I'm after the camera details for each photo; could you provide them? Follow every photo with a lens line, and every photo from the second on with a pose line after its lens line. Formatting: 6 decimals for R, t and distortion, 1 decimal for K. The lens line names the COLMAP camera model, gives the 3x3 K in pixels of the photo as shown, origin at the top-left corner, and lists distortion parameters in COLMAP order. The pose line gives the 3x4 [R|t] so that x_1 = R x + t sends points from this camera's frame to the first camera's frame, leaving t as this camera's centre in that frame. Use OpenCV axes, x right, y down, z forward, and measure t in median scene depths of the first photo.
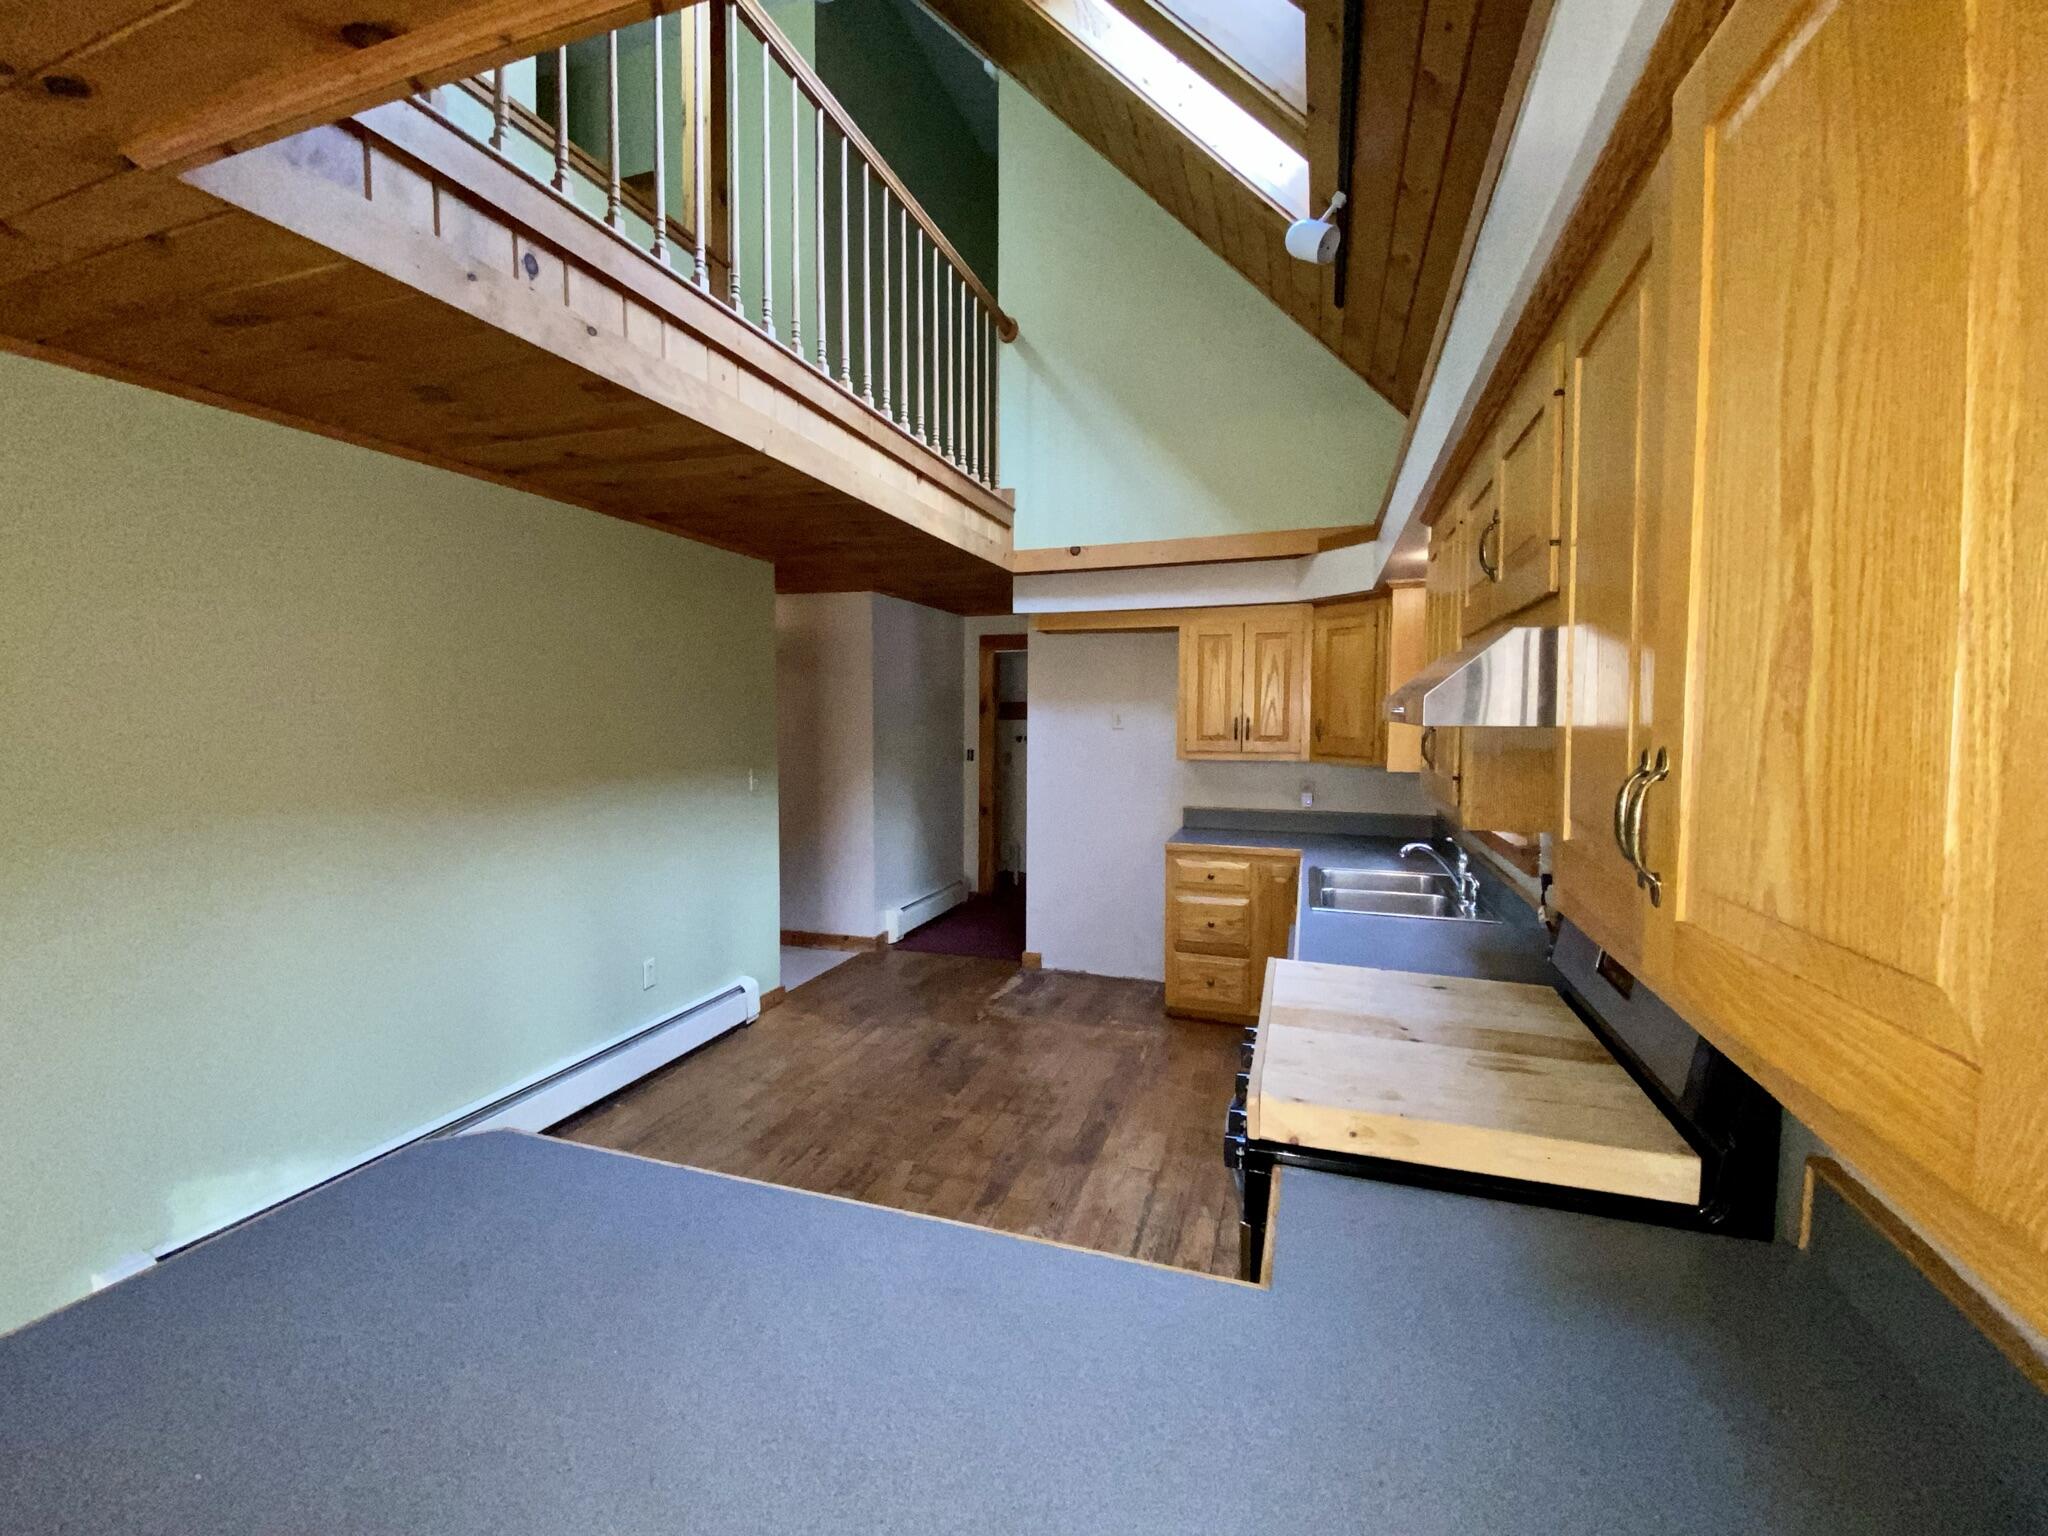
lens RADIAL K [[869.5, 0, 1017.8], [0, 869.5, 771.8], [0, 0, 1]] dist [0.034824, -0.030643]
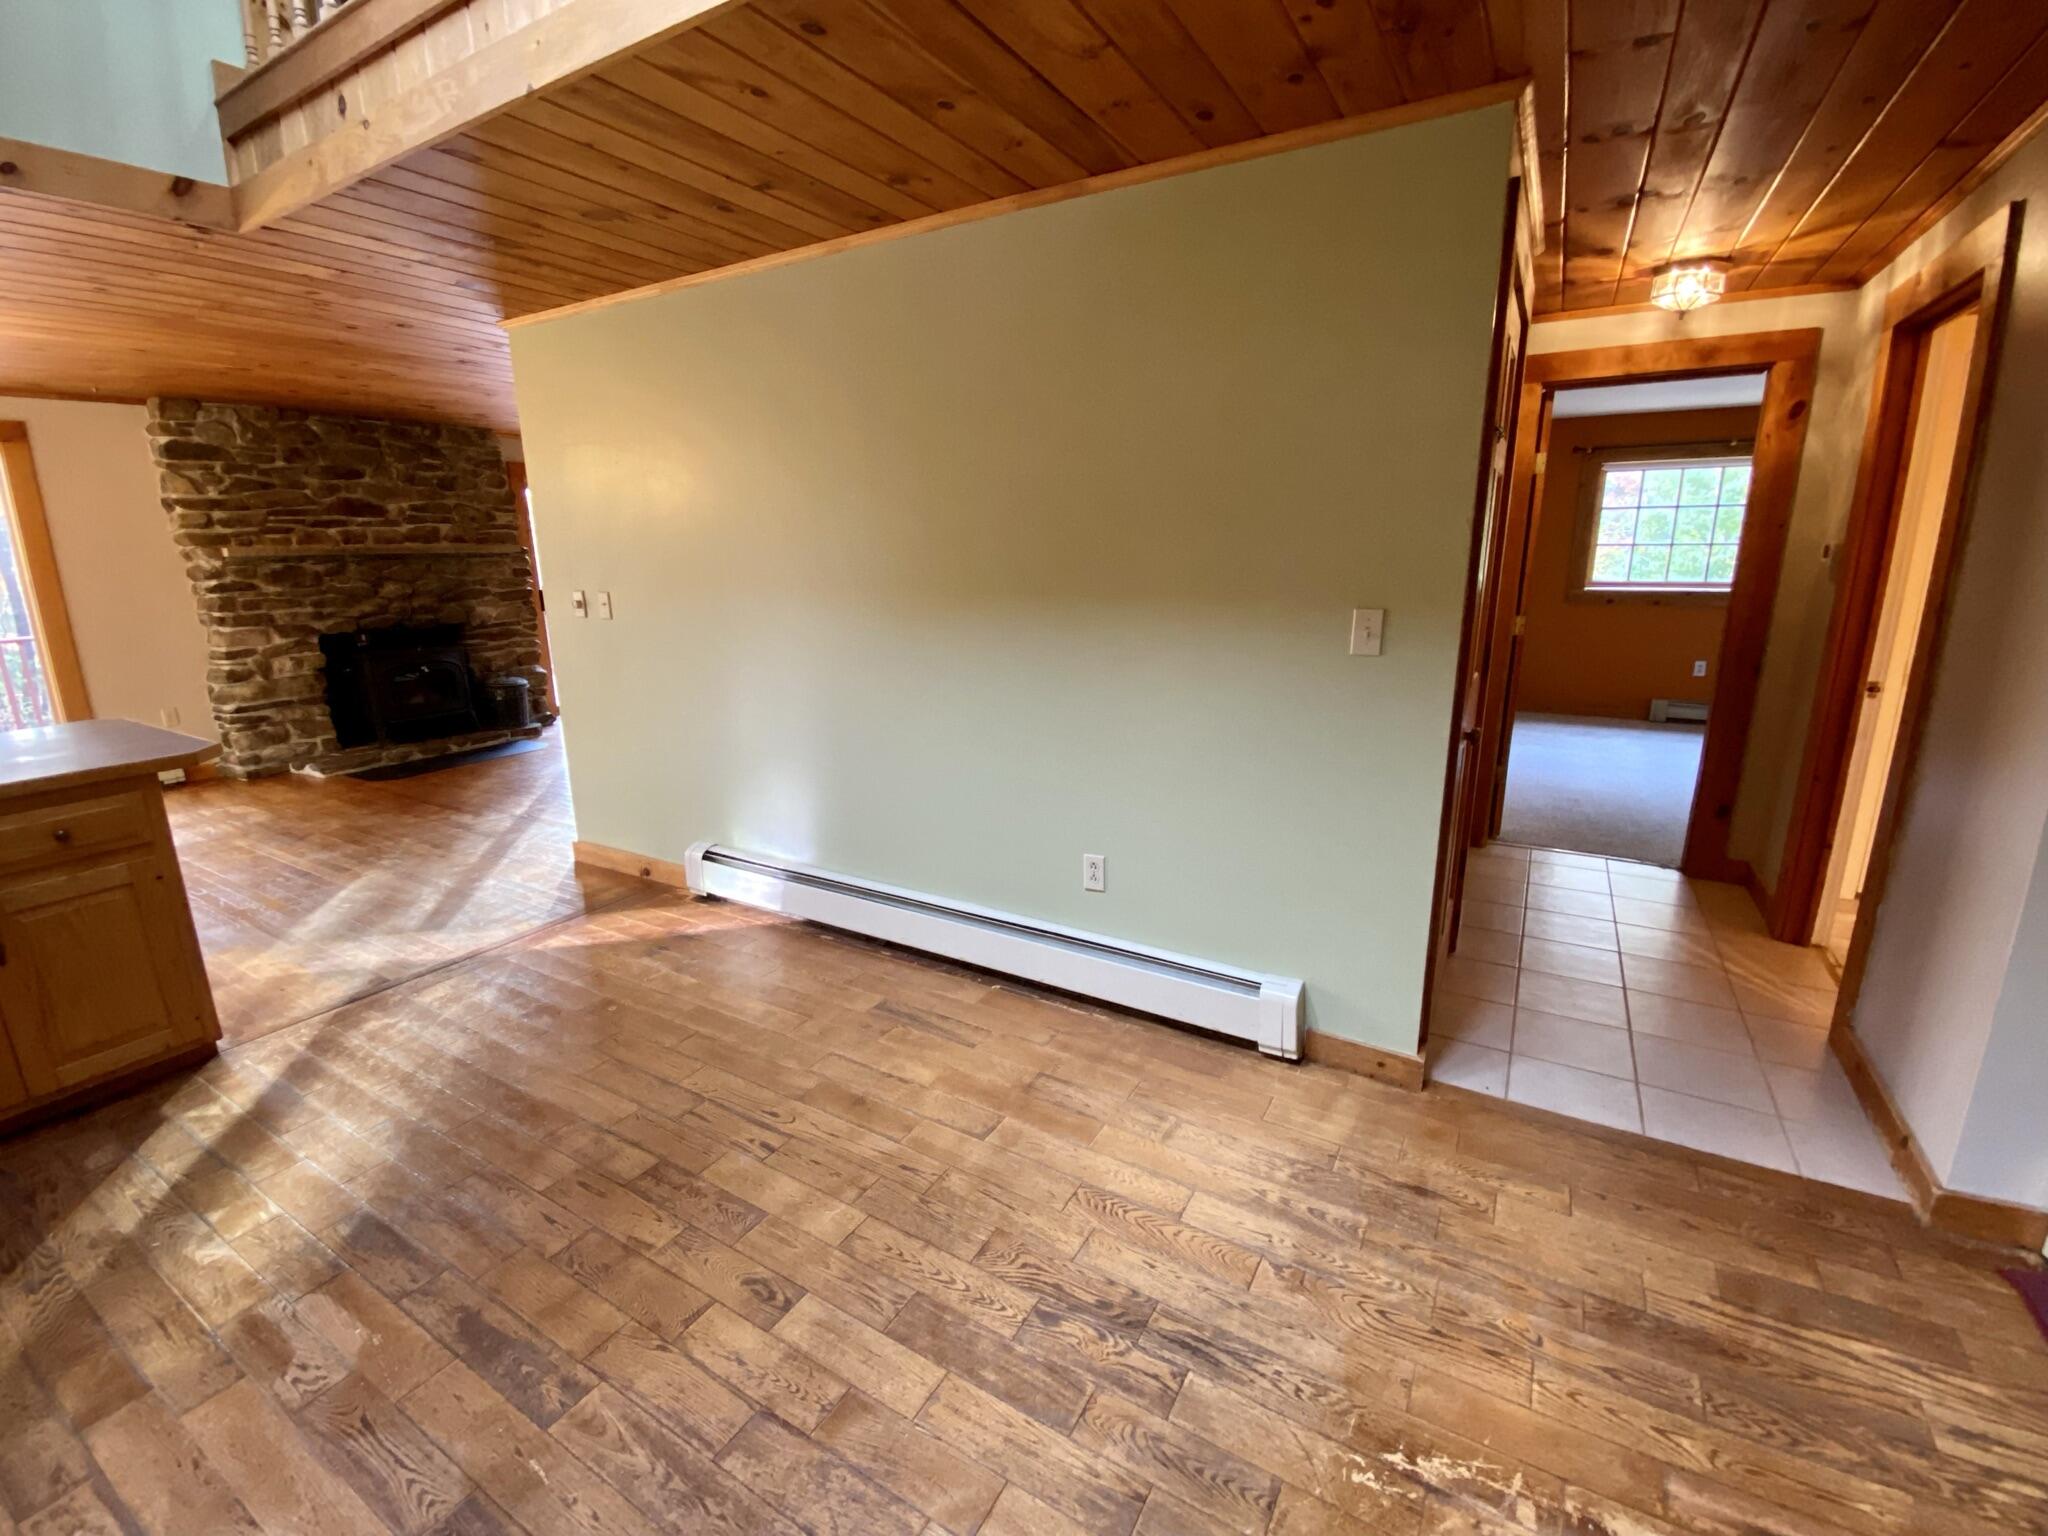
lens RADIAL K [[869.5, 0, 1017.8], [0, 869.5, 771.8], [0, 0, 1]] dist [0.034824, -0.030643]
pose [[-0.213986, 0.236293, -0.947827, 0.258048], [-0.056913, 0.965638, 0.253582, -0.034092], [0.975177, 0.108207, -0.193185, 1.023996]]
